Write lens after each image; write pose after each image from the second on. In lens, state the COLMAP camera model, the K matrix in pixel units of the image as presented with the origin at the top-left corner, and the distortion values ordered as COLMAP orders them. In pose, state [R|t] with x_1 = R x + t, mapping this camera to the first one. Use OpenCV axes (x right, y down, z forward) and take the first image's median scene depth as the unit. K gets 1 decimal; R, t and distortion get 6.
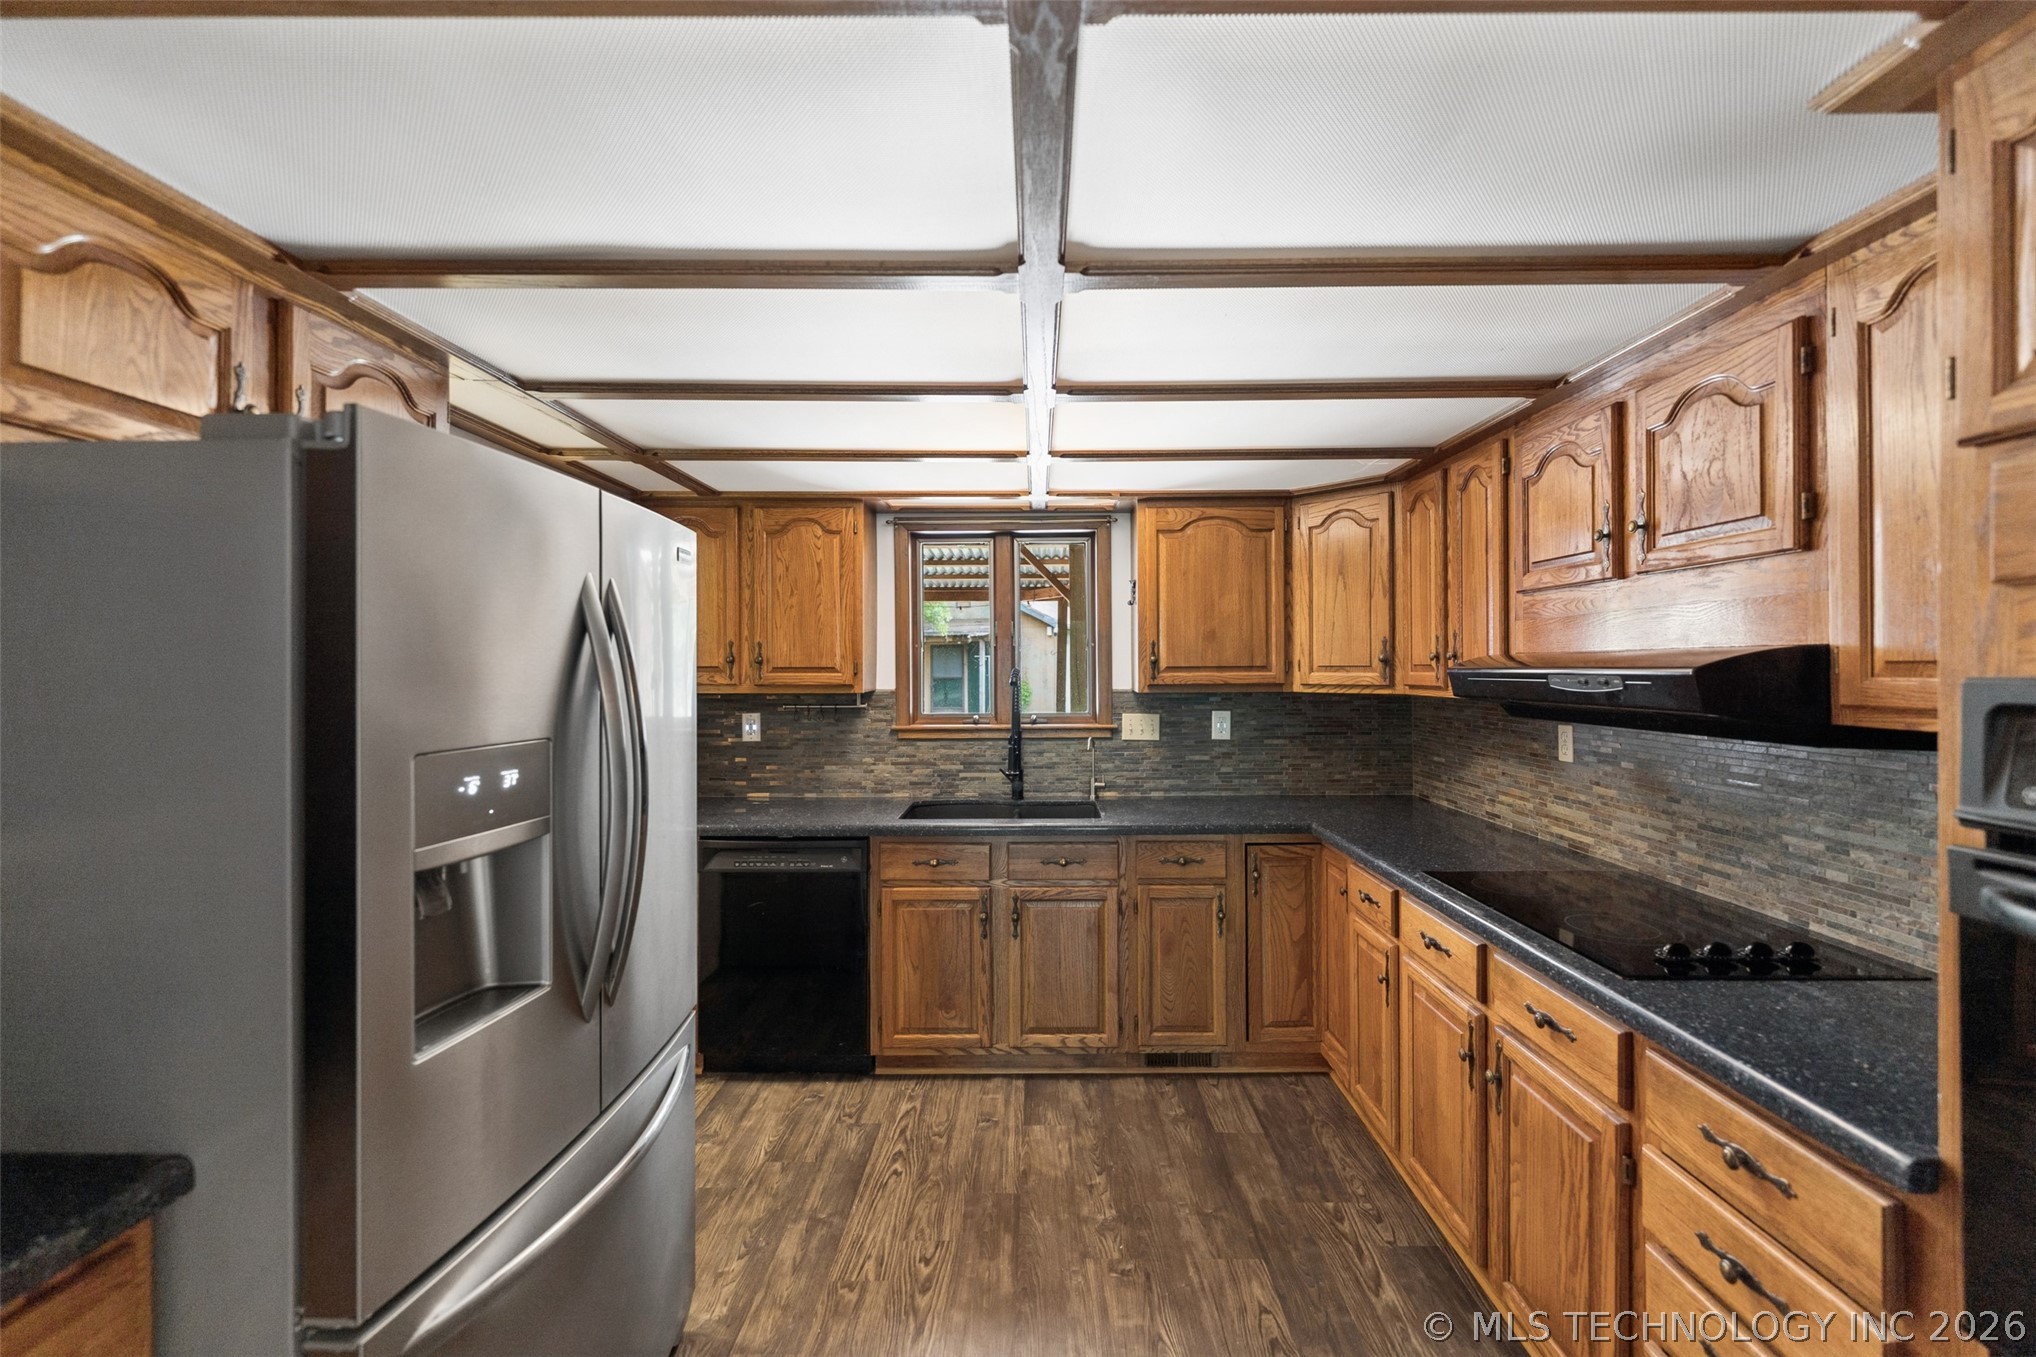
lens RADIAL K [[831.3, 0, 1072.1], [0, 831.3, 662.5], [0, 0, 1]] dist [0.002564, -0.000914]
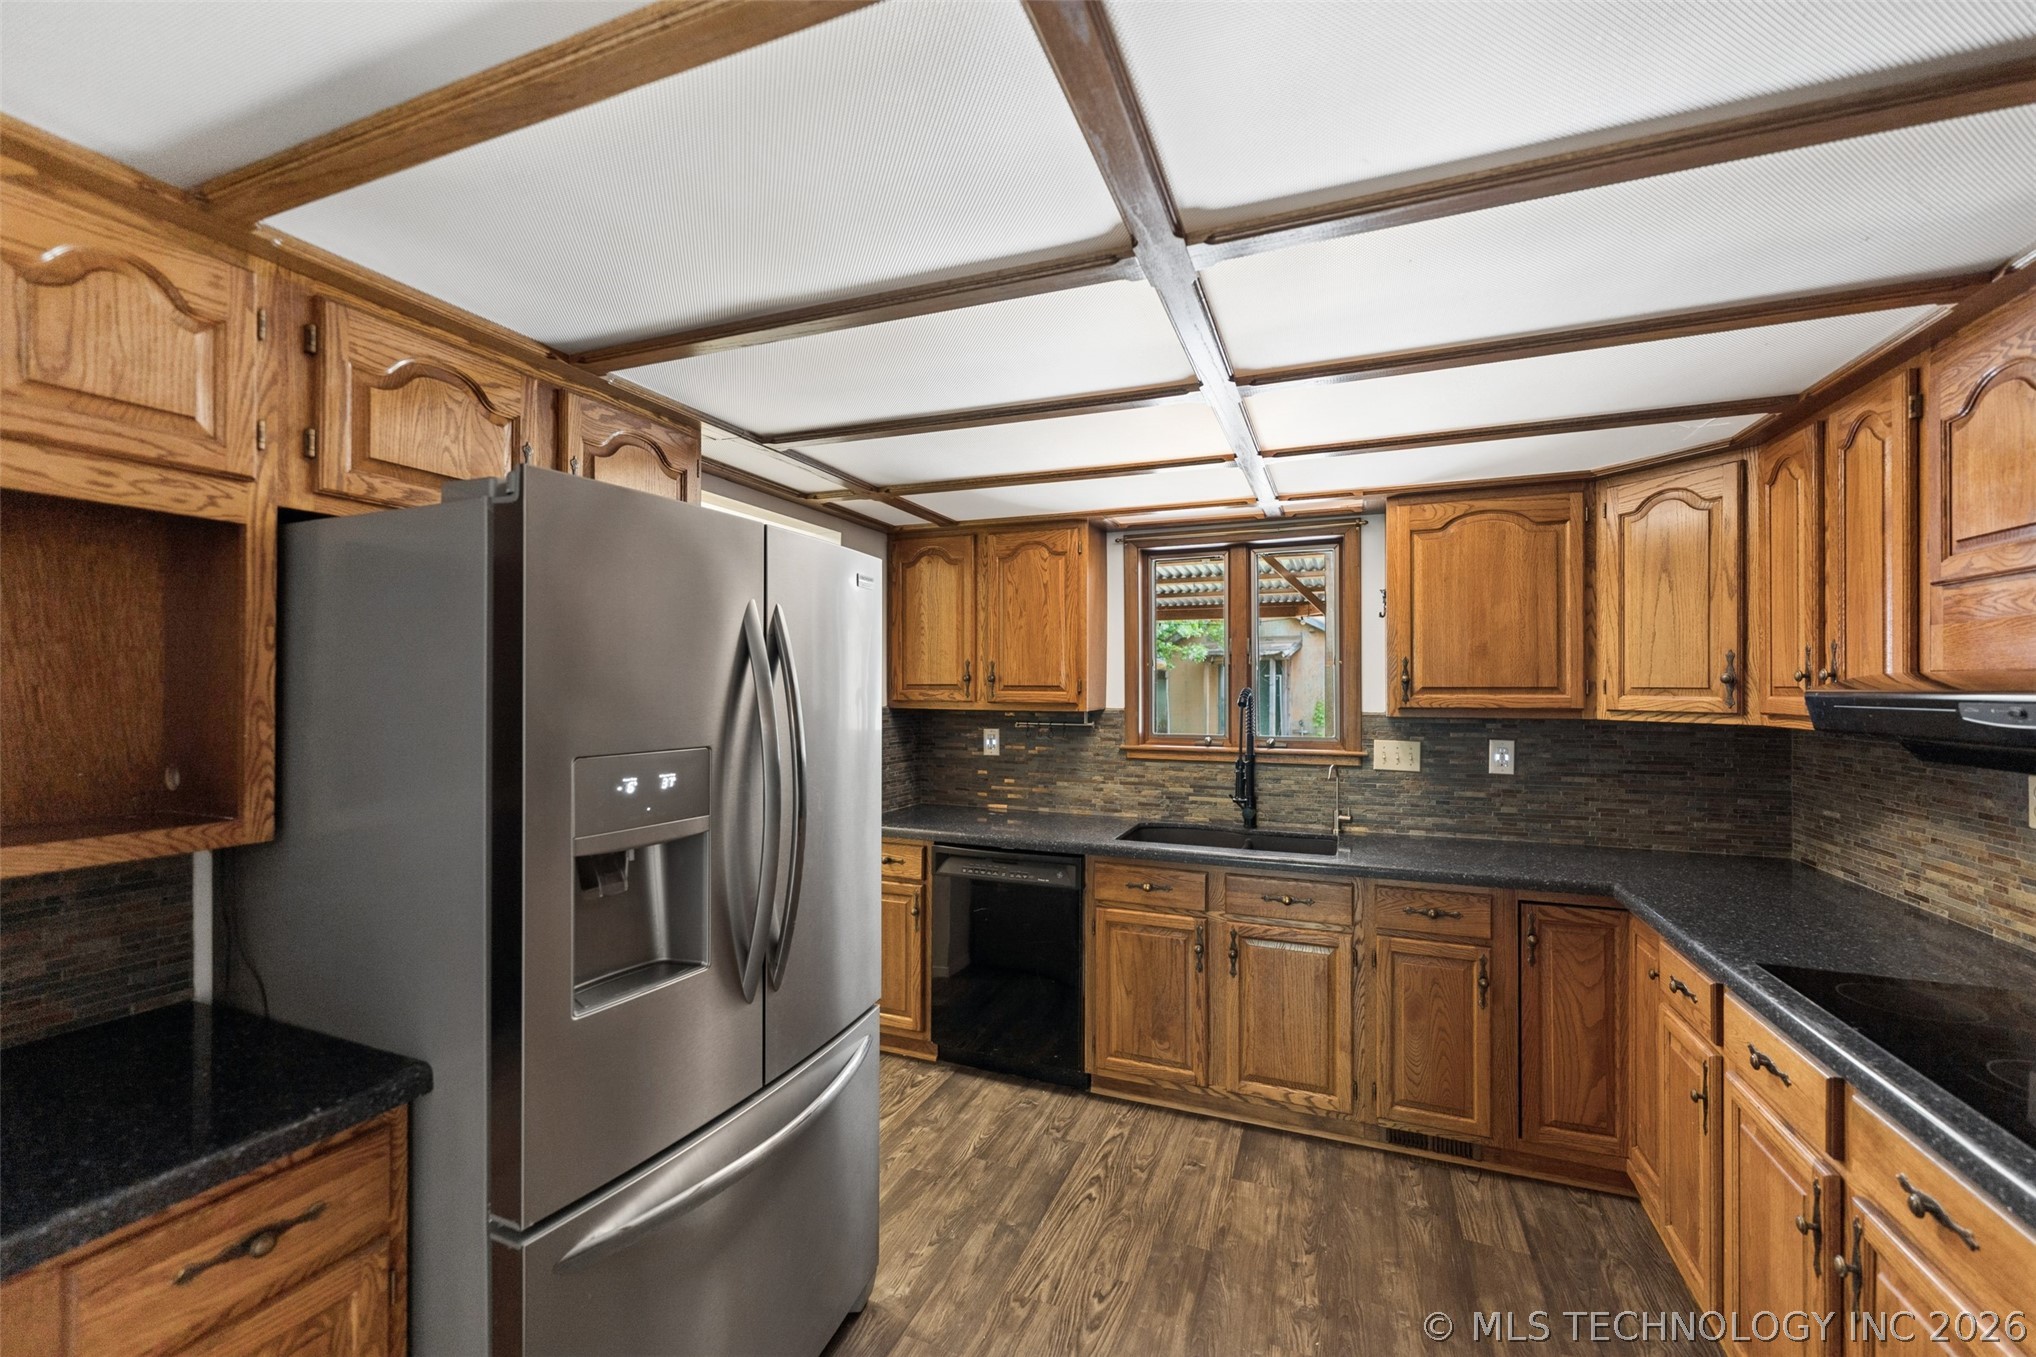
lens RADIAL K [[831.3, 0, 1044.0], [0, 831.3, 683.6], [0, 0, 1]] dist [0.002564, -0.000914]
pose [[0.925103, 0.004413, -0.379691, 0.096810], [-0.003659, 0.999990, 0.002707, 0.000257], [0.379699, -0.001115, 0.925109, 0.057532]]
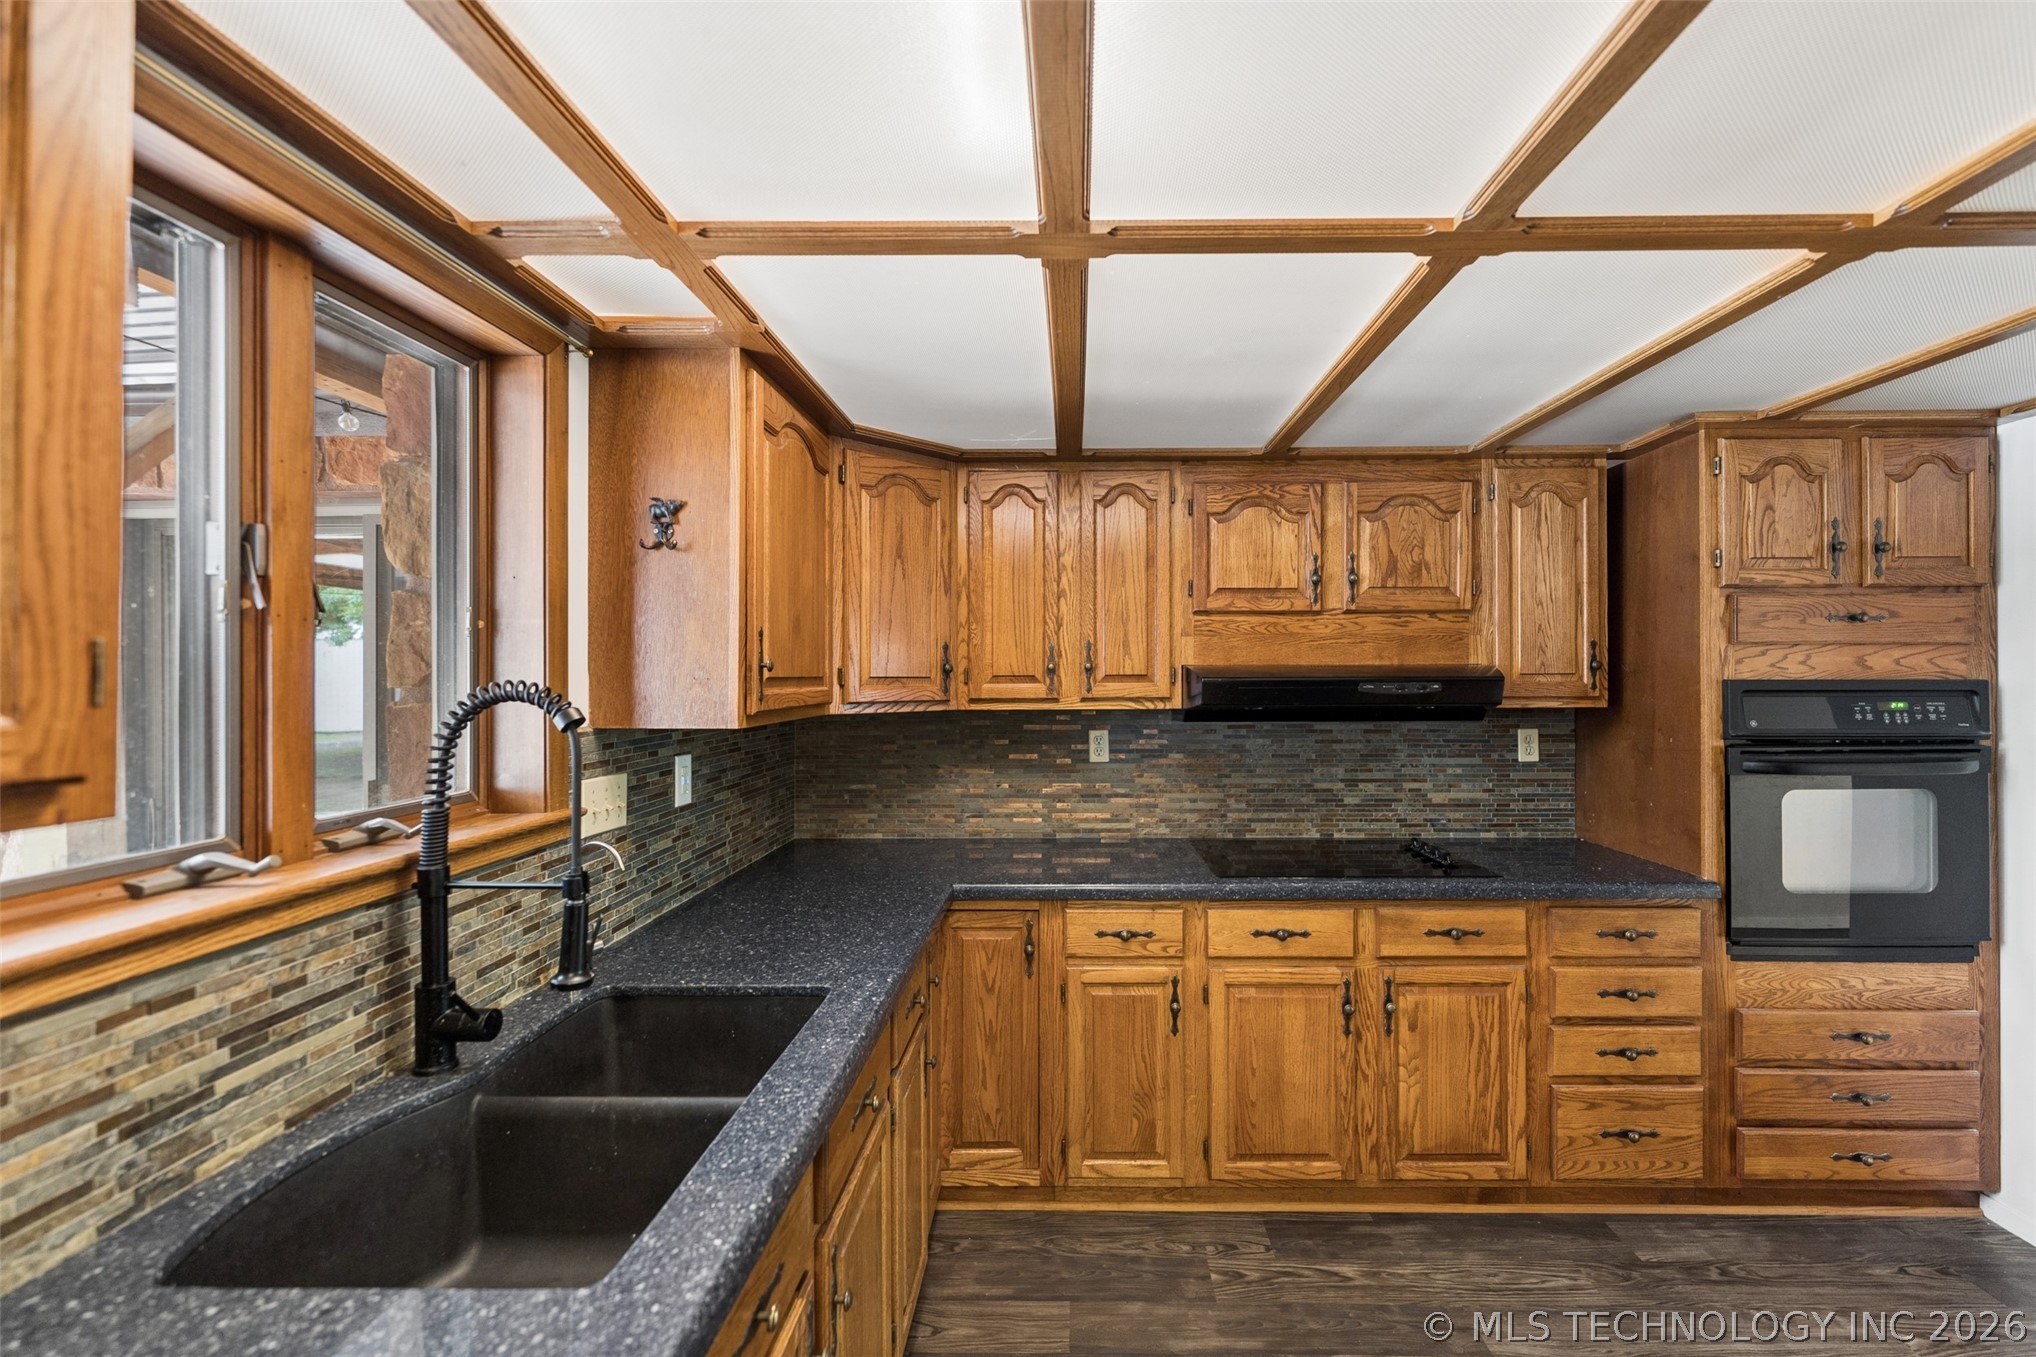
lens RADIAL K [[832.6, 0, 1031.2], [0, 832.6, 677.8], [0, 0, 1]] dist [-0.000241, -0.000091]
pose [[0.059485, 0.005147, 0.998216, -0.536014], [0.000102, 0.999987, -0.005162, 0.010928], [-0.998229, 0.000408, 0.059484, 1.026157]]
